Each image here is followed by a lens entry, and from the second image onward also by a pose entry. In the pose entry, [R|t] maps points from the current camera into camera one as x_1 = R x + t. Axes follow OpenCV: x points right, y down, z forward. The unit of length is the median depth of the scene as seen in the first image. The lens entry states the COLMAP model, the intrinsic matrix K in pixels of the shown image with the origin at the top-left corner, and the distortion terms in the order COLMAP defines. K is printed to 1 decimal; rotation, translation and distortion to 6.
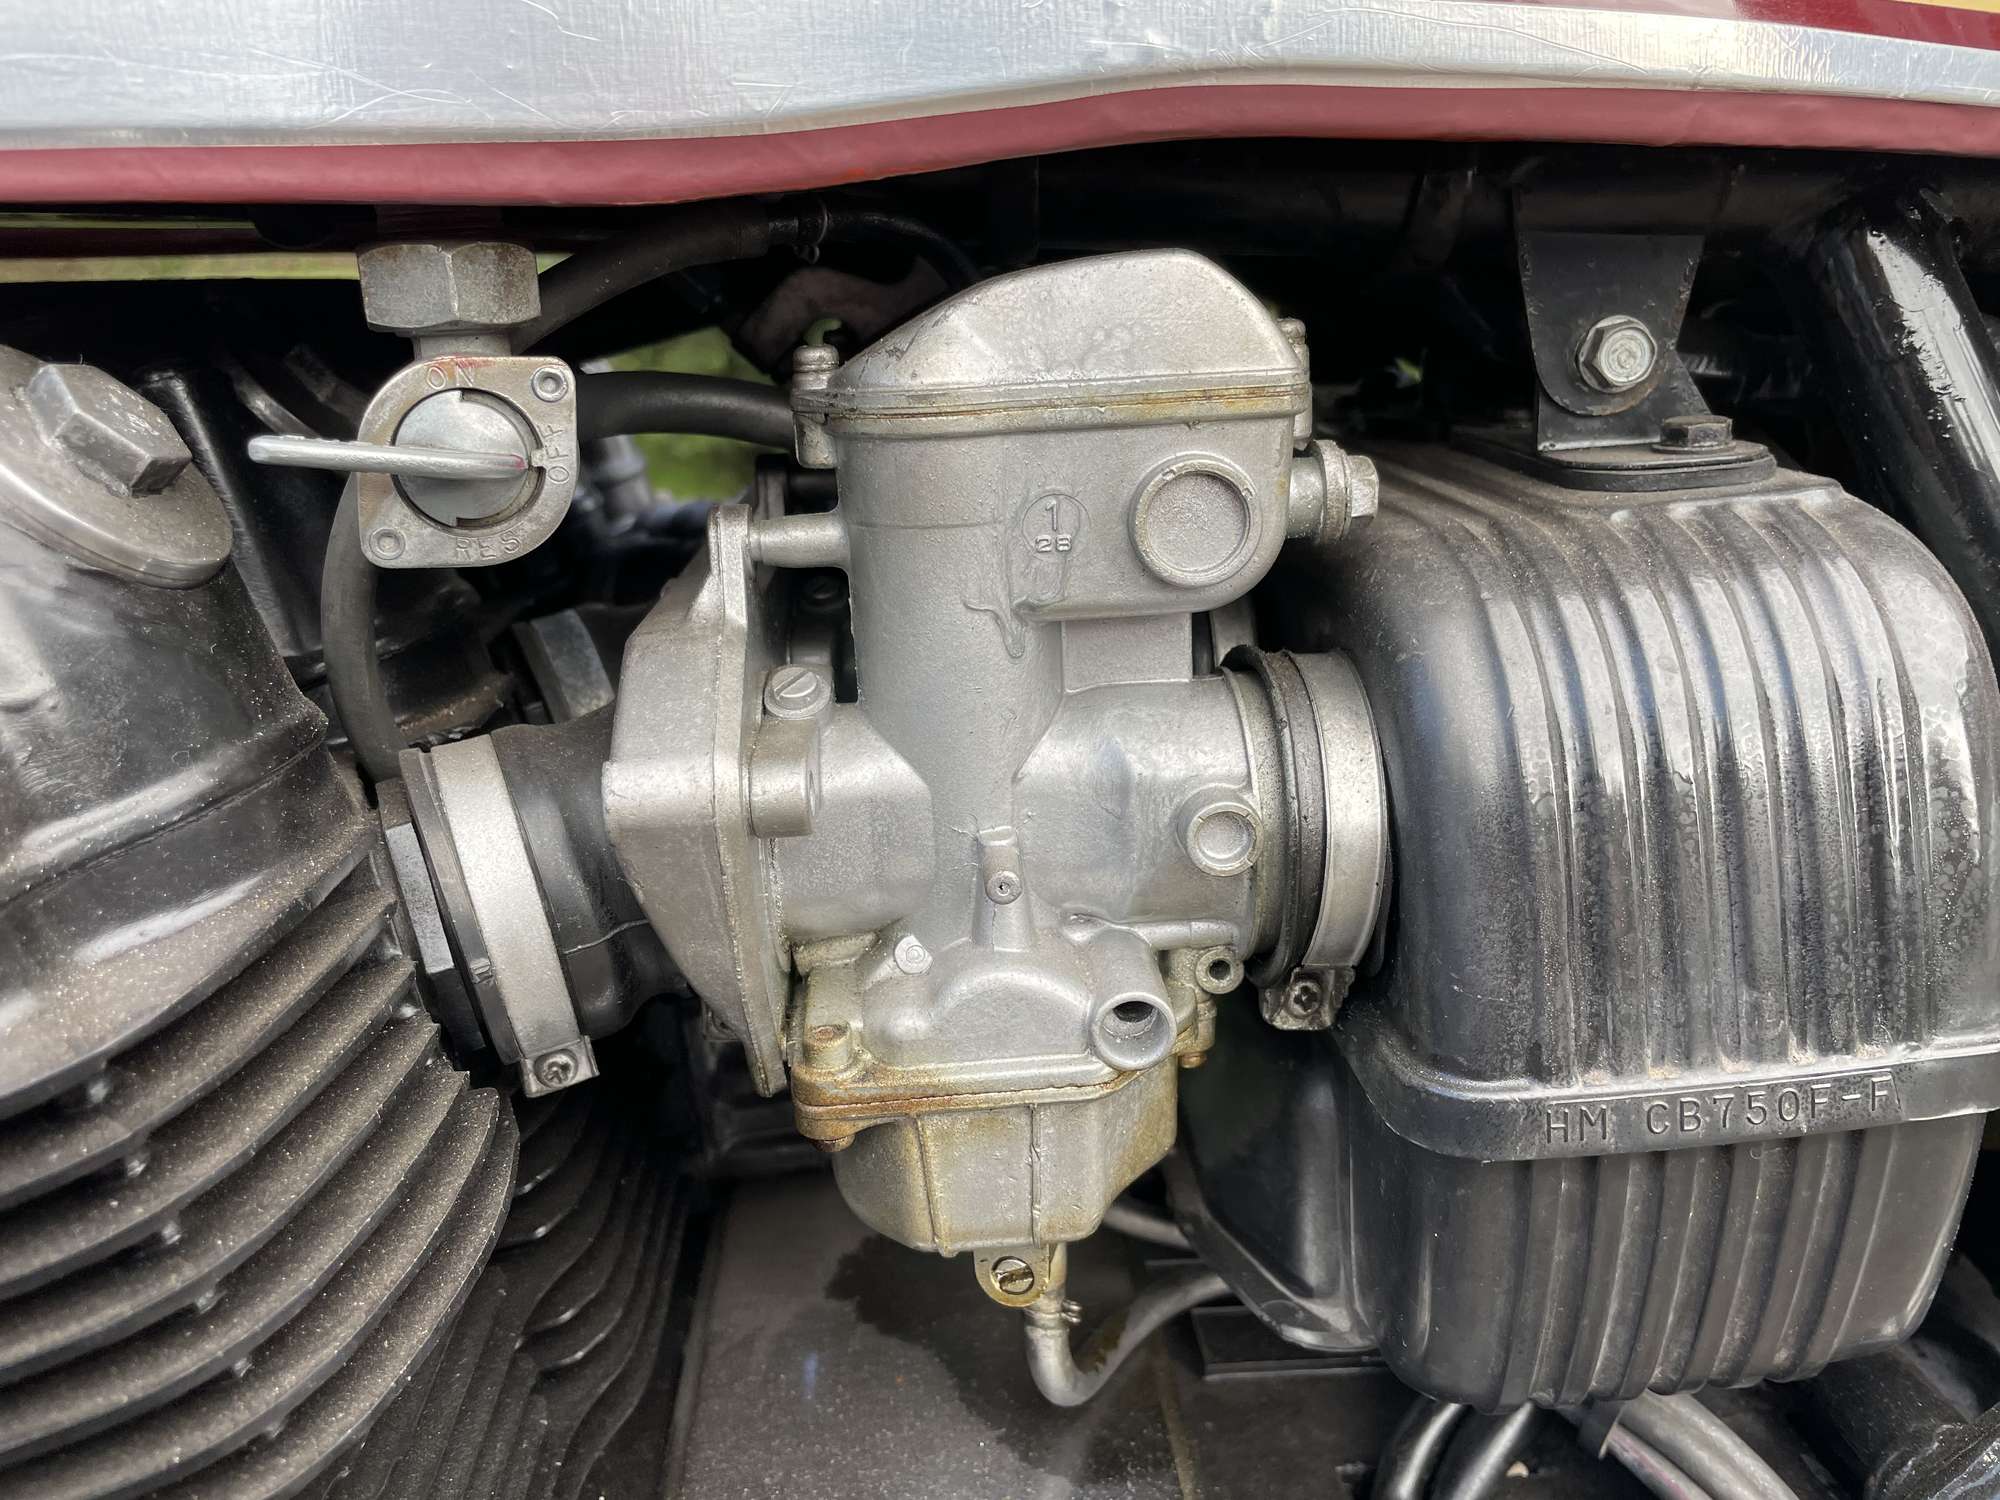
lens RADIAL K [[1545.9, 0, 998.2], [0, 1545.9, 746.4], [0, 0, 1]] dist [0.037884, -0.067399]
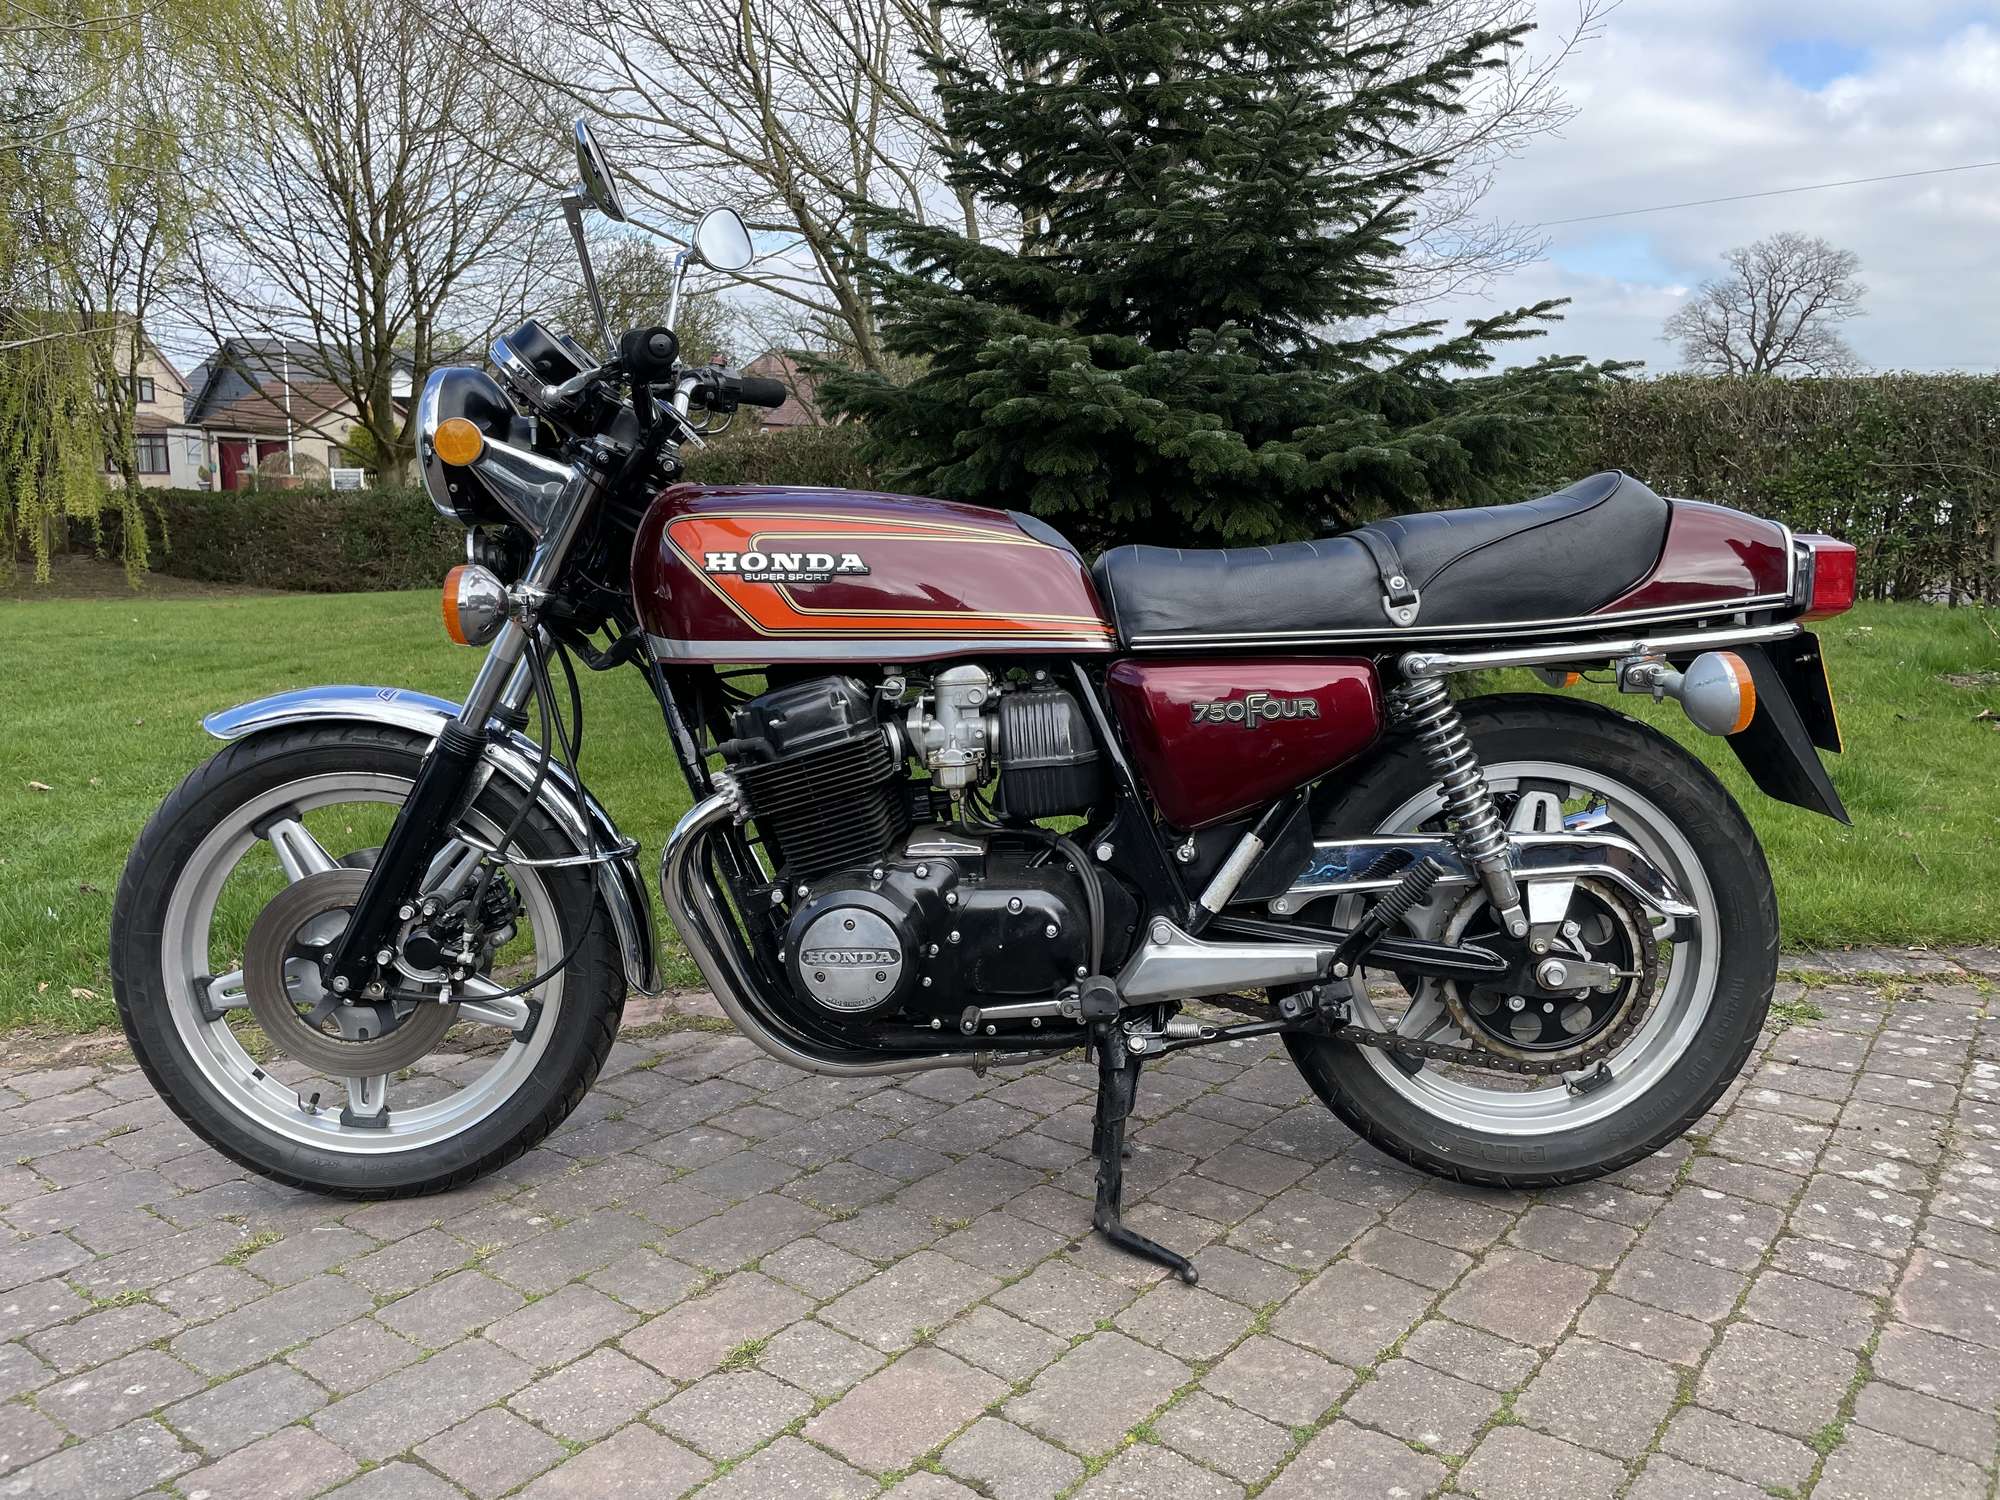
lens RADIAL K [[1545.9, 0, 1002.5], [0, 1545.9, 746.2], [0, 0, 1]] dist [0.037884, -0.067399]
pose [[0.993872, 0.004829, -0.110429, 1.176509], [-0.022827, 0.986477, -0.162305, 1.453738], [0.108151, 0.163831, 0.980542, -7.022380]]
